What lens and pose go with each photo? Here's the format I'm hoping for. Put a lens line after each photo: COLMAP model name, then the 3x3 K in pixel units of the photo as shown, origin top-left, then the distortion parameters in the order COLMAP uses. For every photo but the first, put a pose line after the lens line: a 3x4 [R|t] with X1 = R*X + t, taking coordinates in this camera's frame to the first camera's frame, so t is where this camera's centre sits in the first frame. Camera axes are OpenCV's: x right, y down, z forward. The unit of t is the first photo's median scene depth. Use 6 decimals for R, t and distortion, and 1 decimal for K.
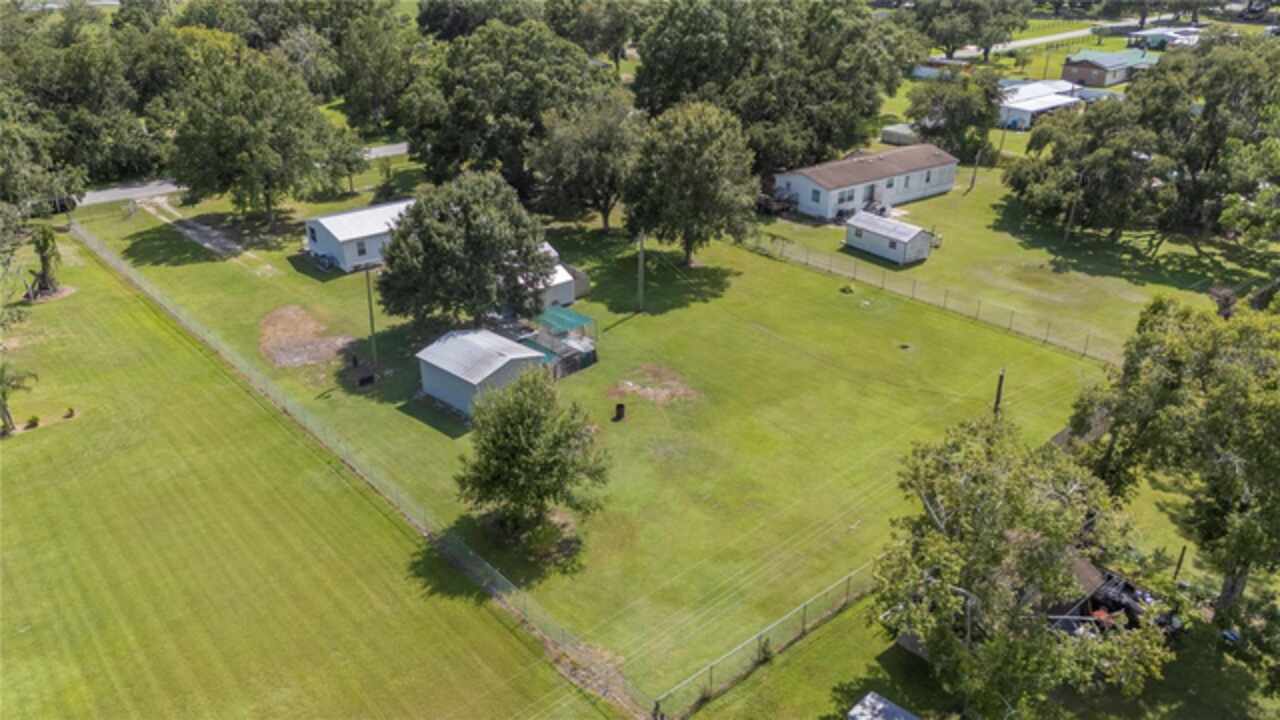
lens RADIAL K [[972.0, 0, 640.0], [0, 972.0, 360.0], [0, 0, 1]] dist [0.022871, -0.001860]
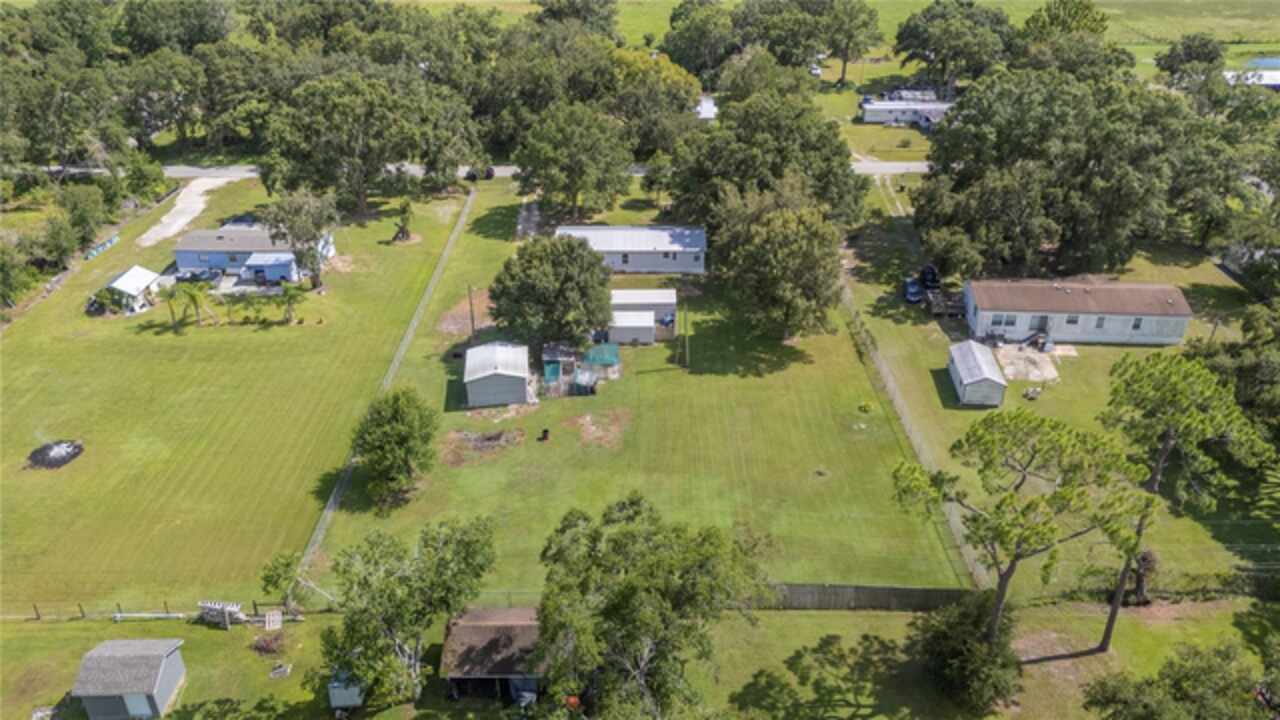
lens RADIAL K [[933.2, 0, 637.3], [0, 933.2, 385.0], [0, 0, 1]] dist [0.024096, 0.000426]
pose [[0.755712, 0.323789, -0.569263, 0.558561], [-0.272257, 0.945884, 0.176577, -0.195109], [0.595630, 0.021545, 0.802970, 0.016647]]
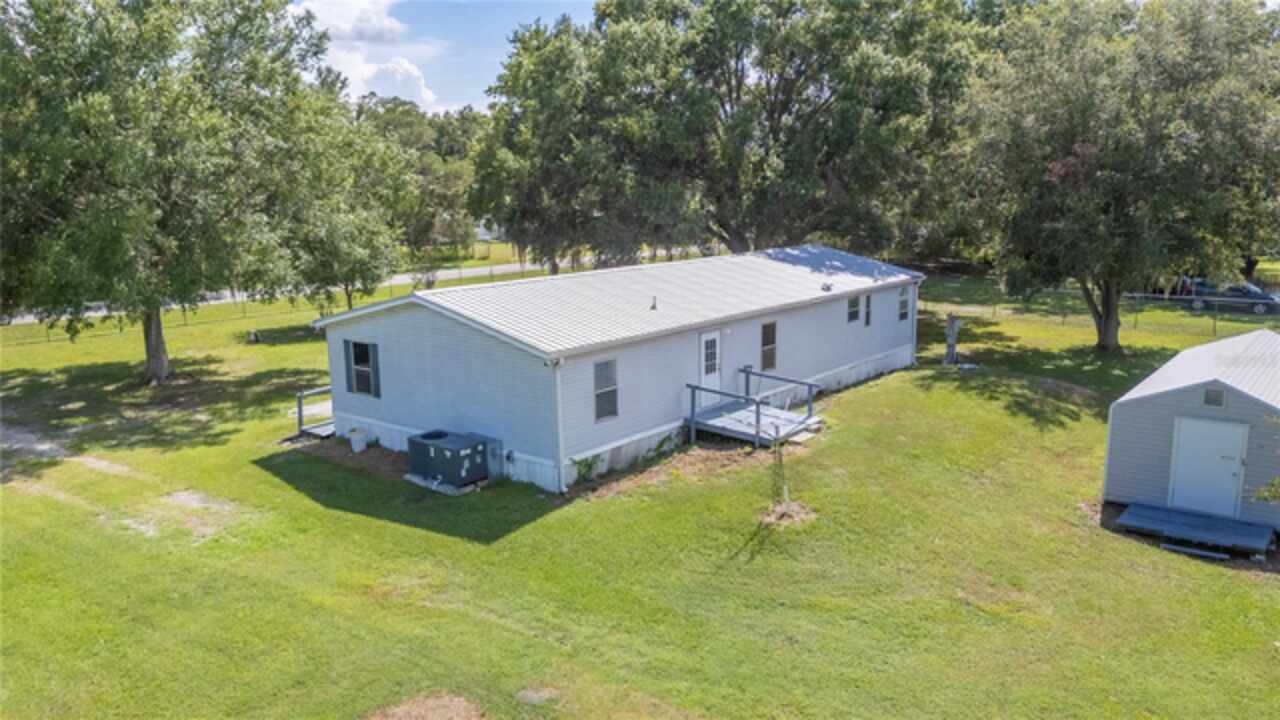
lens RADIAL K [[972.0, 0, 640.0], [0, 972.0, 360.0], [0, 0, 1]] dist [0.022871, -0.001860]
pose [[0.984286, -0.049892, 0.169385, -0.302856], [0.090253, 0.966634, -0.239734, -0.060761], [-0.151773, 0.251254, 0.955948, 0.731347]]
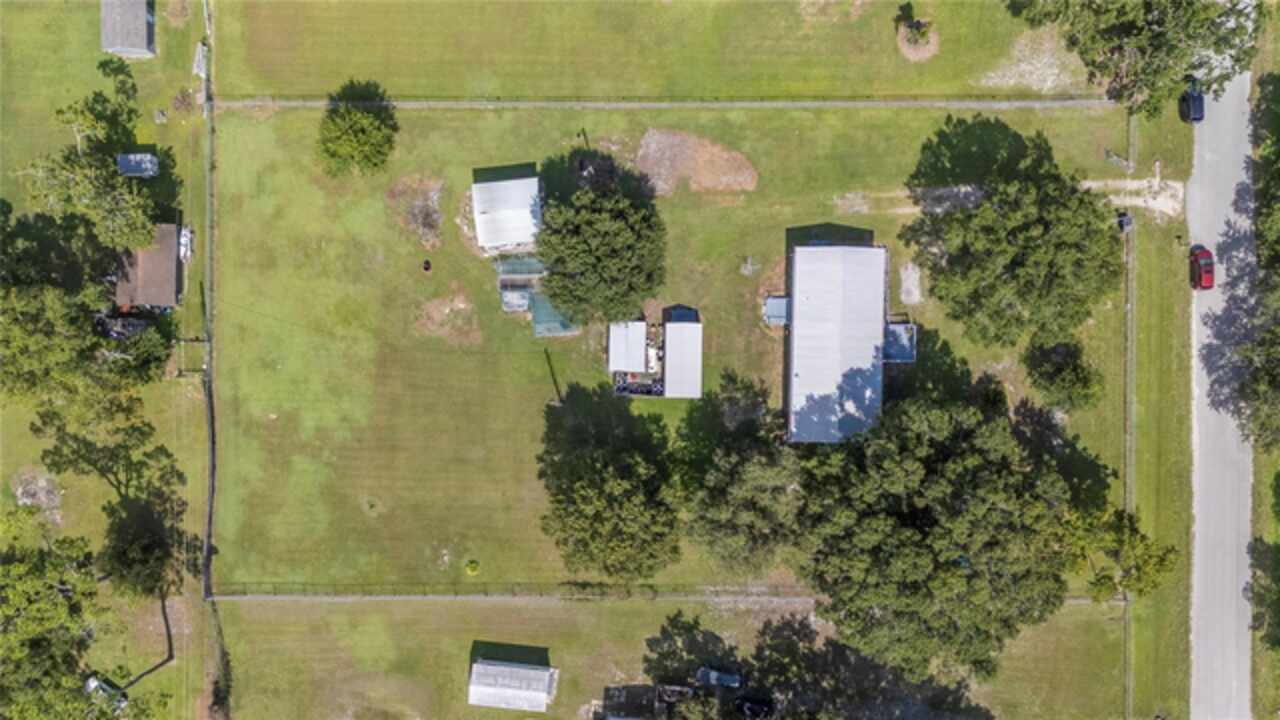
lens RADIAL K [[933.2, 0, 637.3], [0, 933.2, 385.0], [0, 0, 1]] dist [0.024096, 0.000426]
pose [[-0.661199, 0.750161, 0.008577, -0.078561], [-0.311737, -0.285131, 0.906378, -0.989095], [0.682375, 0.596622, 0.422381, 0.501154]]
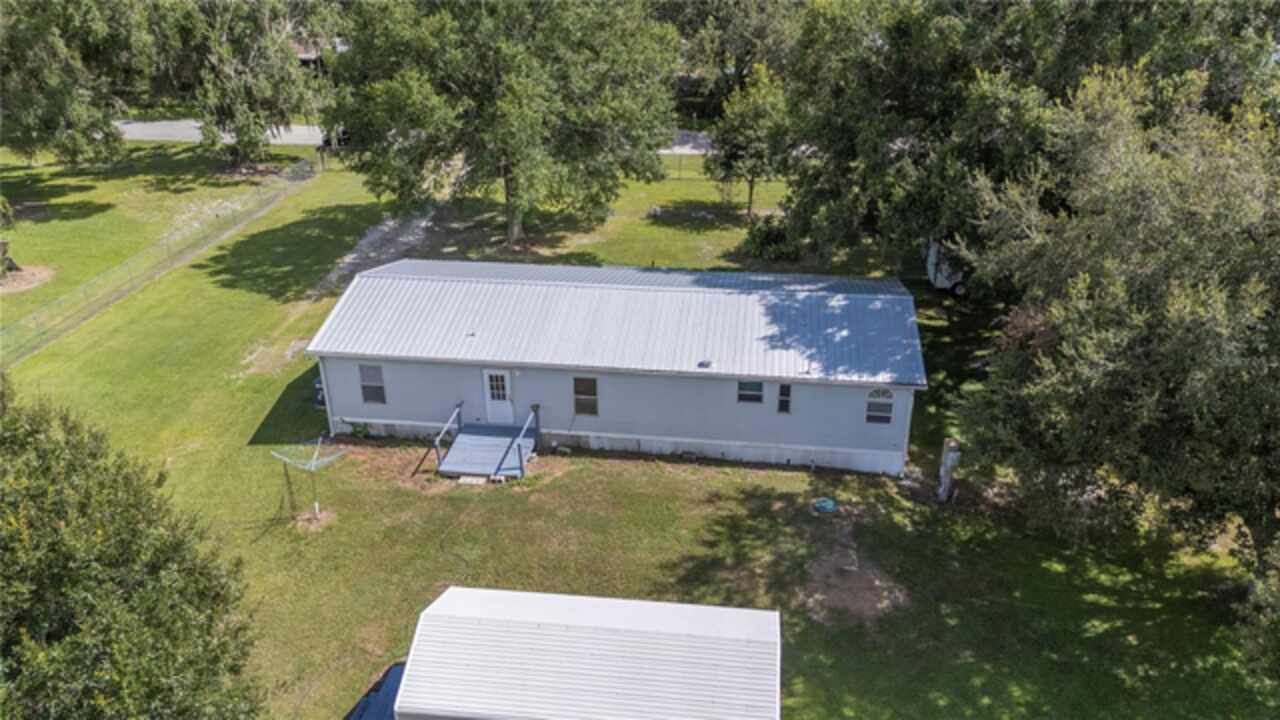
lens RADIAL K [[933.2, 0, 637.3], [0, 933.2, 385.0], [0, 0, 1]] dist [0.024096, 0.000426]
pose [[0.664949, 0.337216, -0.666429, 0.000662], [-0.306969, 0.936819, 0.167747, -0.191699], [0.680891, 0.093030, 0.726452, 0.789000]]
